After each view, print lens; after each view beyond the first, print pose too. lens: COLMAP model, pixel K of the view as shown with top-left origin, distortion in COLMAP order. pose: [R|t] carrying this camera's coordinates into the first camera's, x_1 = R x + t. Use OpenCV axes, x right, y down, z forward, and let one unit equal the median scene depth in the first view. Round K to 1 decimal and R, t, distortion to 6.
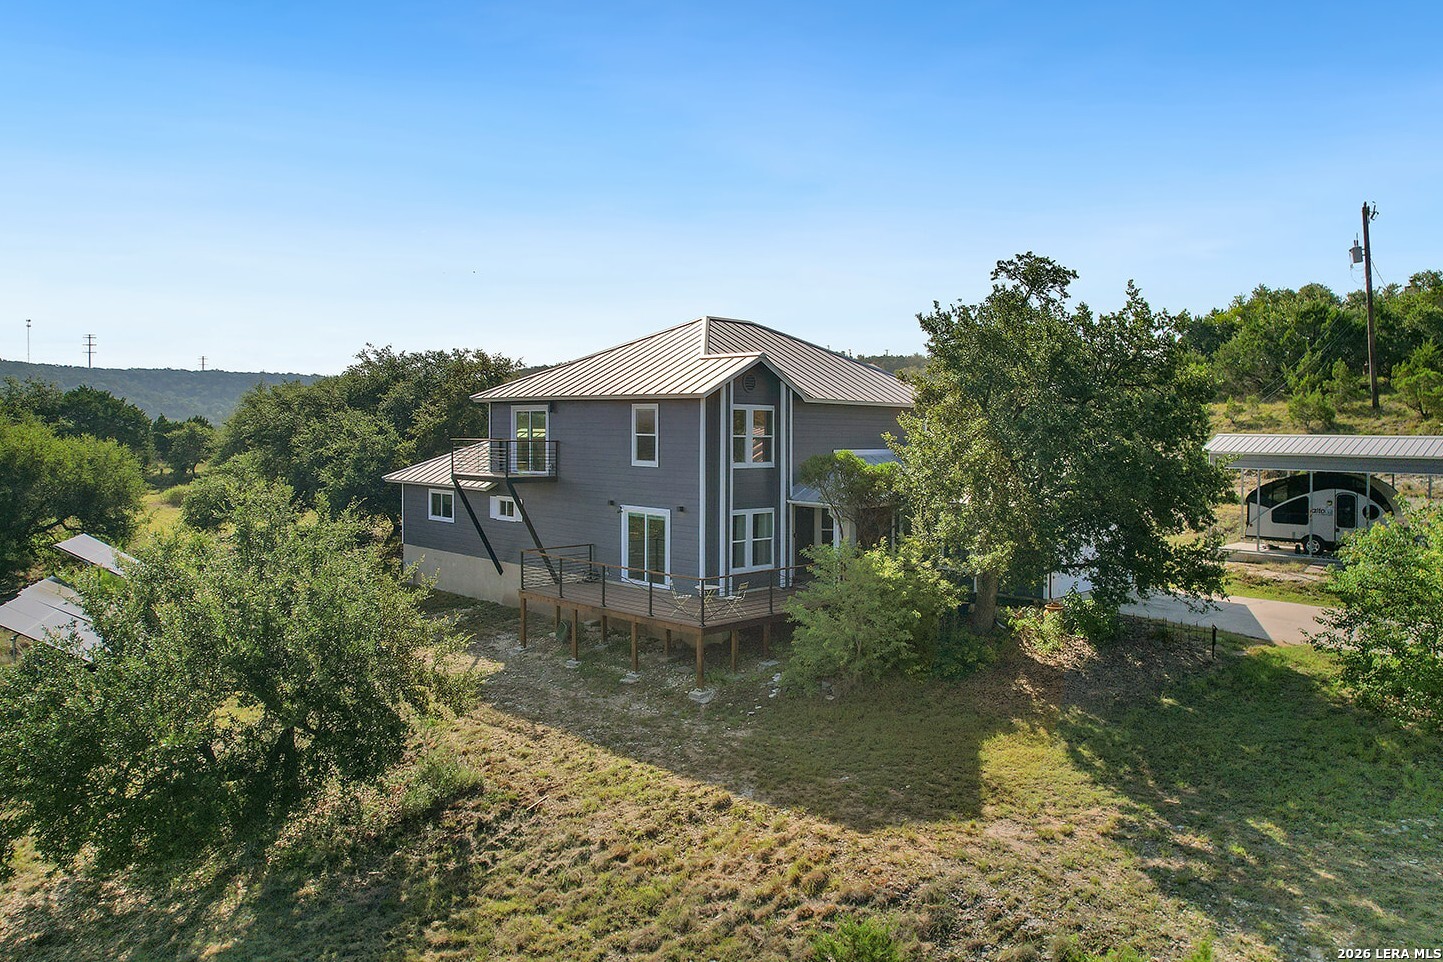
lens RADIAL K [[1062.2, 0, 721.2], [0, 1062.2, 448.1], [0, 0, 1]] dist [-0.094845, 0.083348]
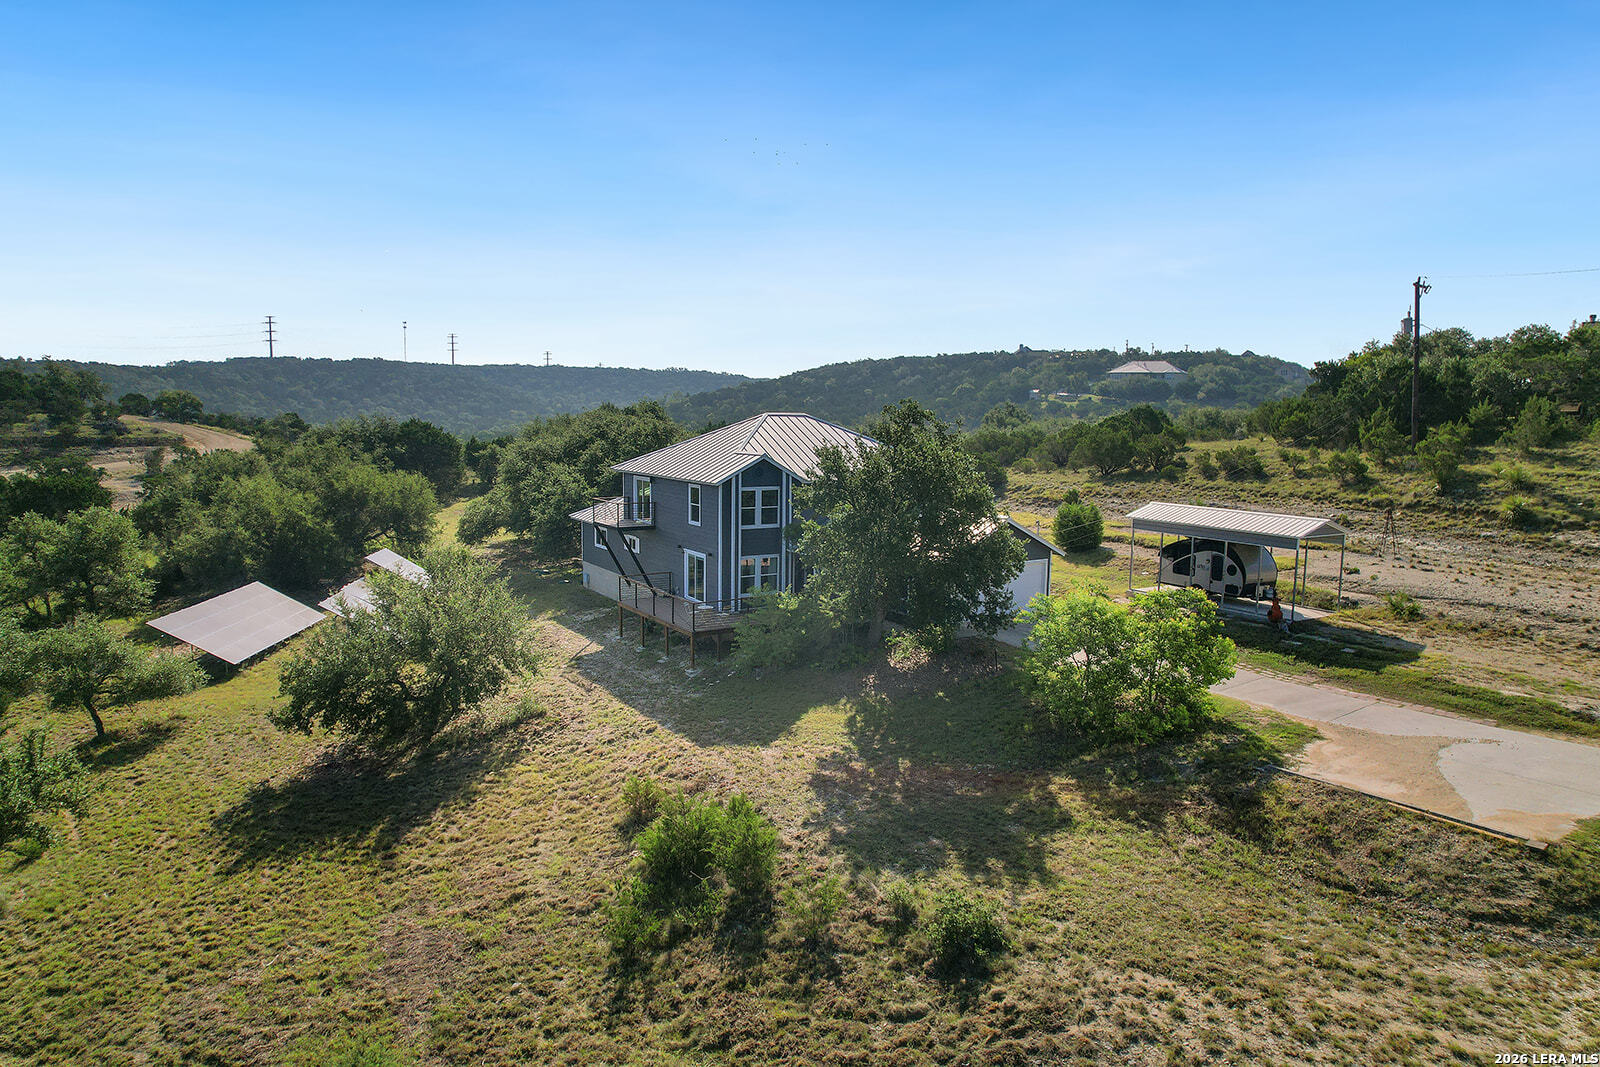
lens RADIAL K [[1029.6, 0, 794.7], [0, 1029.6, 537.4], [0, 0, 1]] dist [-0.080725, 0.076456]
pose [[0.973996, 0.029616, -0.224621, 0.398244], [-0.007410, 0.995053, 0.099064, -0.111585], [0.226444, -0.094824, 0.969397, -0.411208]]
